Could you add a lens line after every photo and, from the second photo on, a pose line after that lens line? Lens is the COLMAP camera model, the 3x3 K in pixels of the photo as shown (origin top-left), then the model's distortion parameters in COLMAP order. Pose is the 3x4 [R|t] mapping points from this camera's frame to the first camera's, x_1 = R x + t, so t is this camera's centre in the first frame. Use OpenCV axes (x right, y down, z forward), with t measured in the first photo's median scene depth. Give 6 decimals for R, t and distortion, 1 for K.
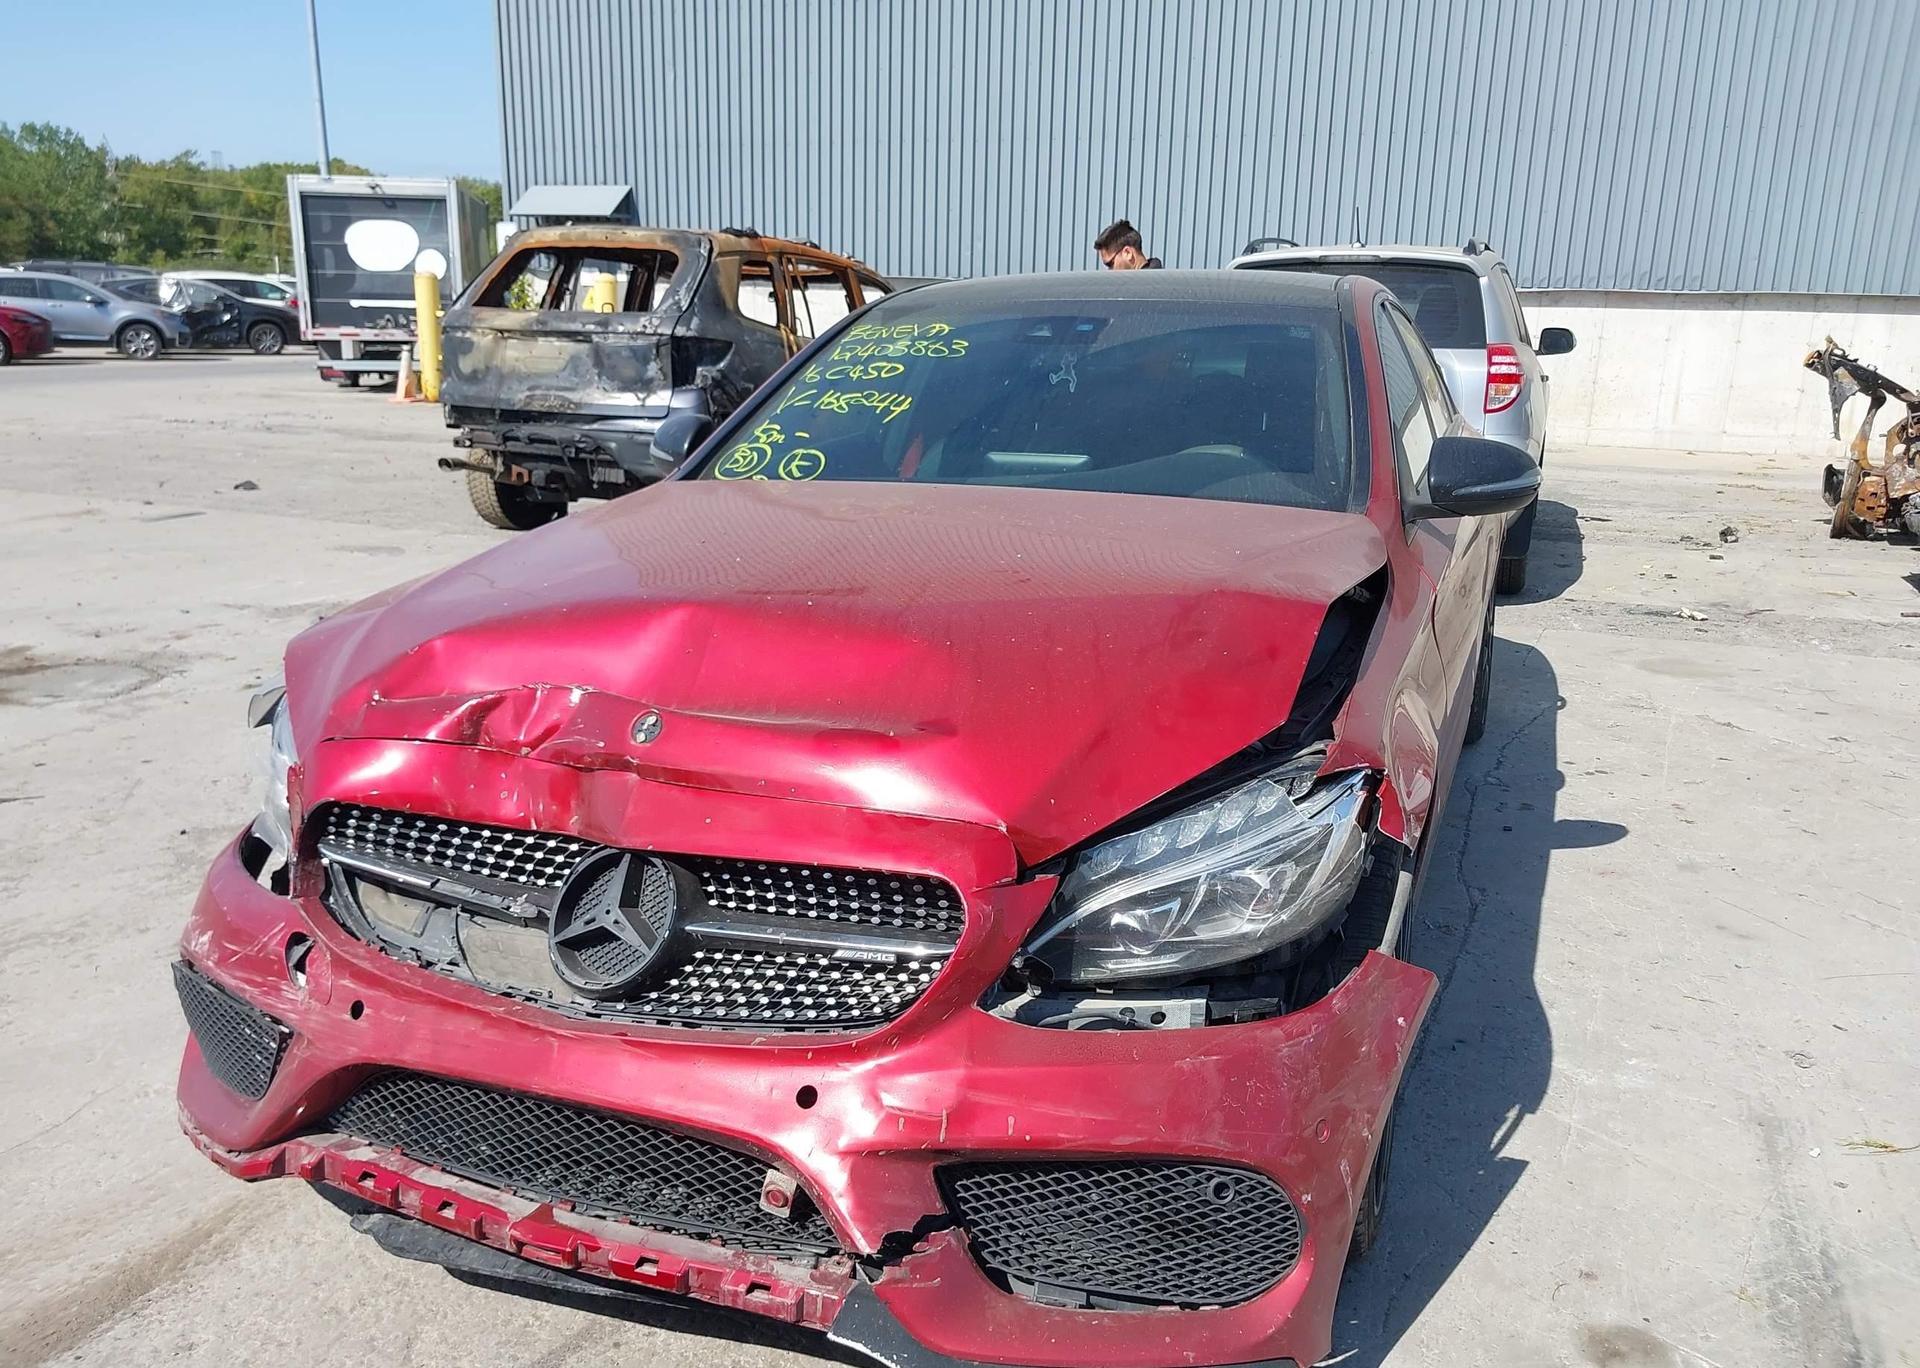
lens RADIAL K [[1520.1, 0, 970.9], [0, 1520.1, 694.3], [0, 0, 1]] dist [0.019584, -0.028911]
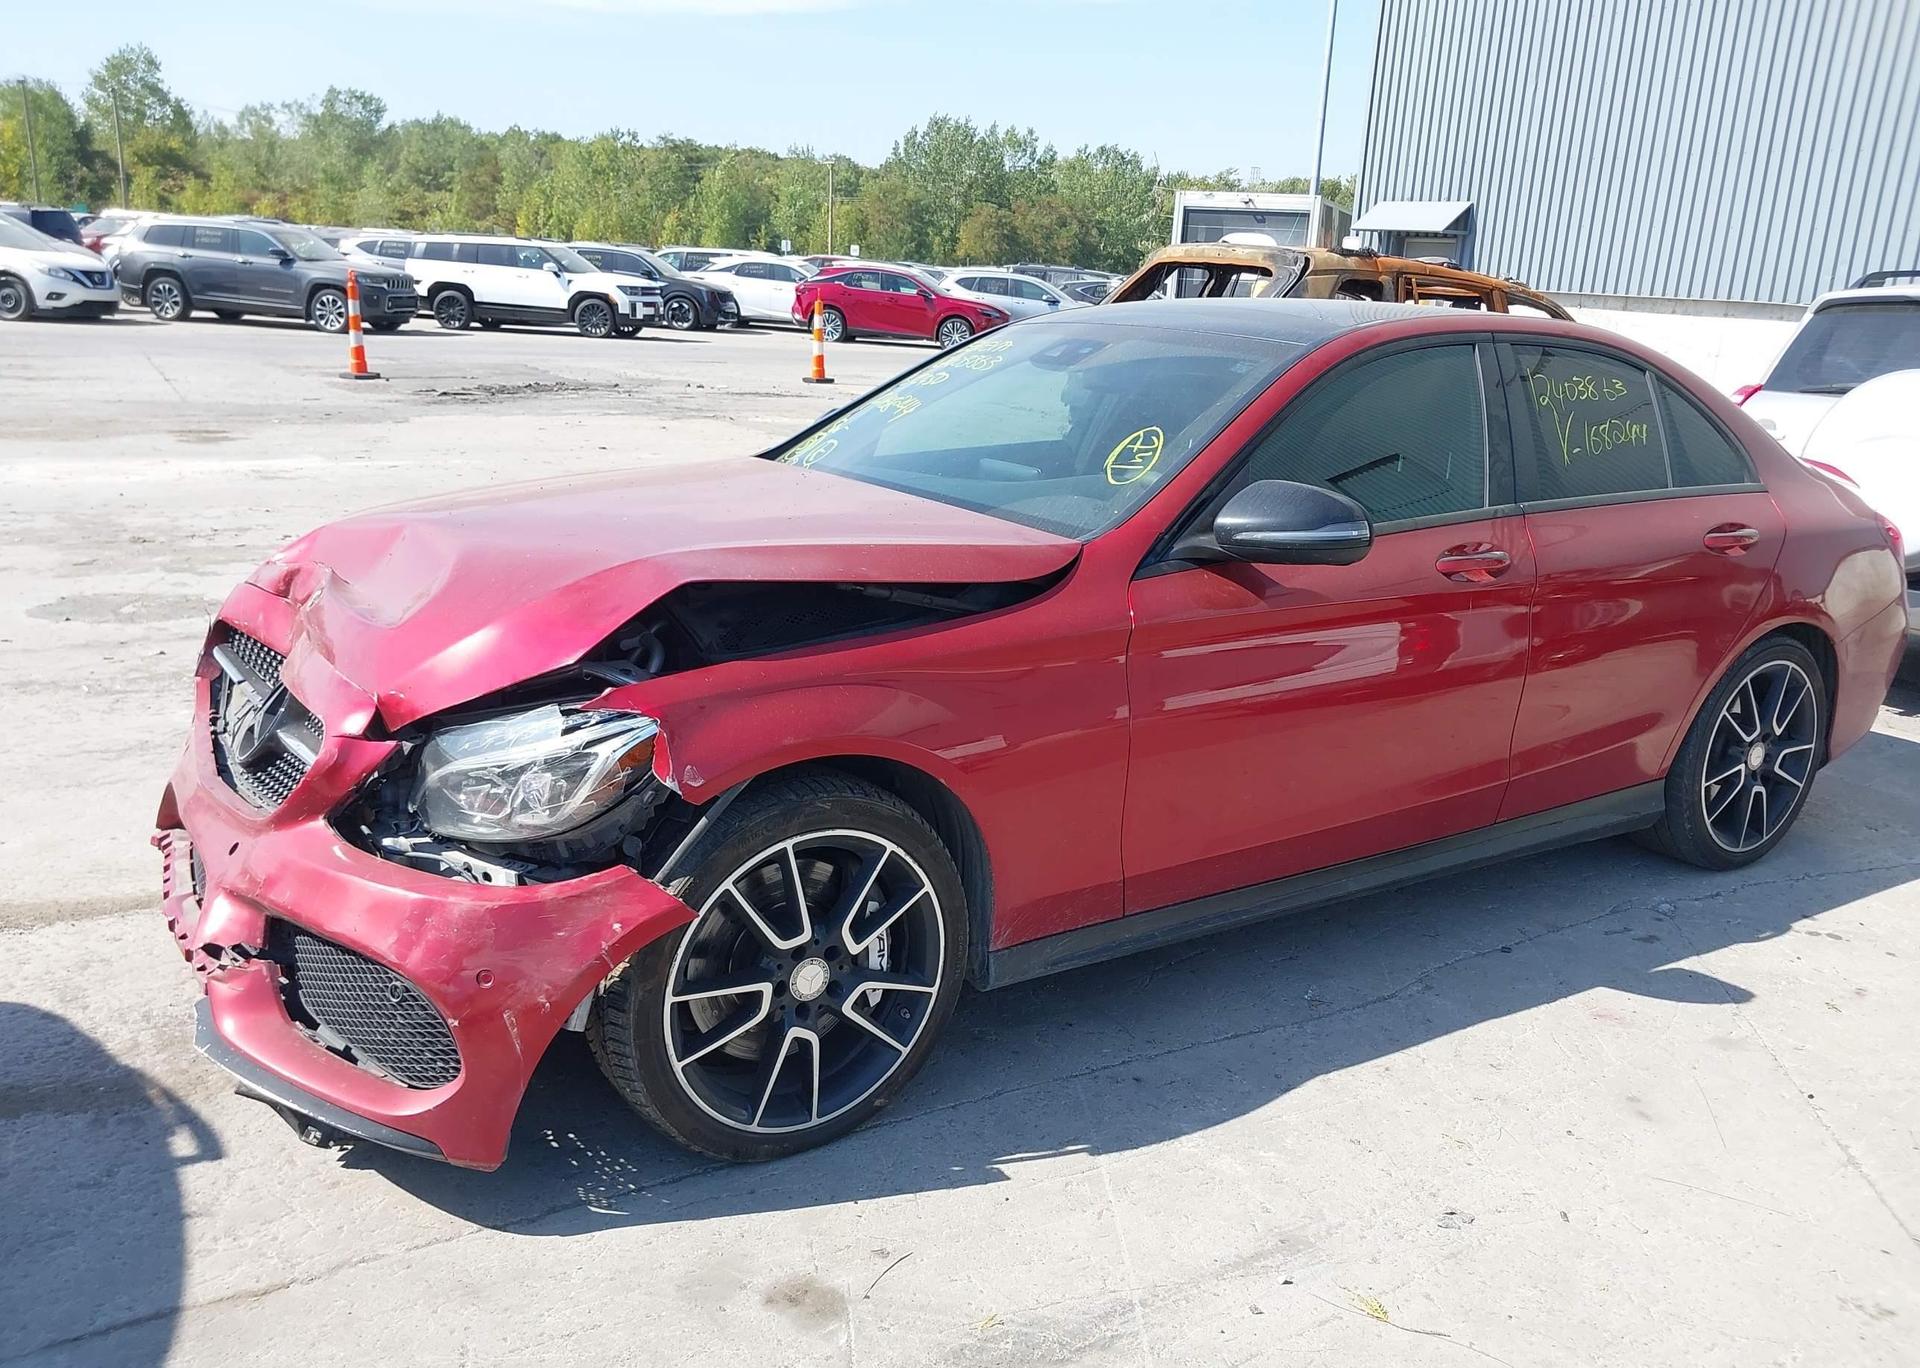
lens RADIAL K [[1520.1, 0, 958.5], [0, 1520.1, 696.0], [0, 0, 1]] dist [0.019584, -0.028911]
pose [[0.812683, 0.180195, -0.554144, 0.255466], [-0.183568, 0.981733, 0.050025, -0.016421], [0.553036, 0.061069, 0.830916, 0.033105]]
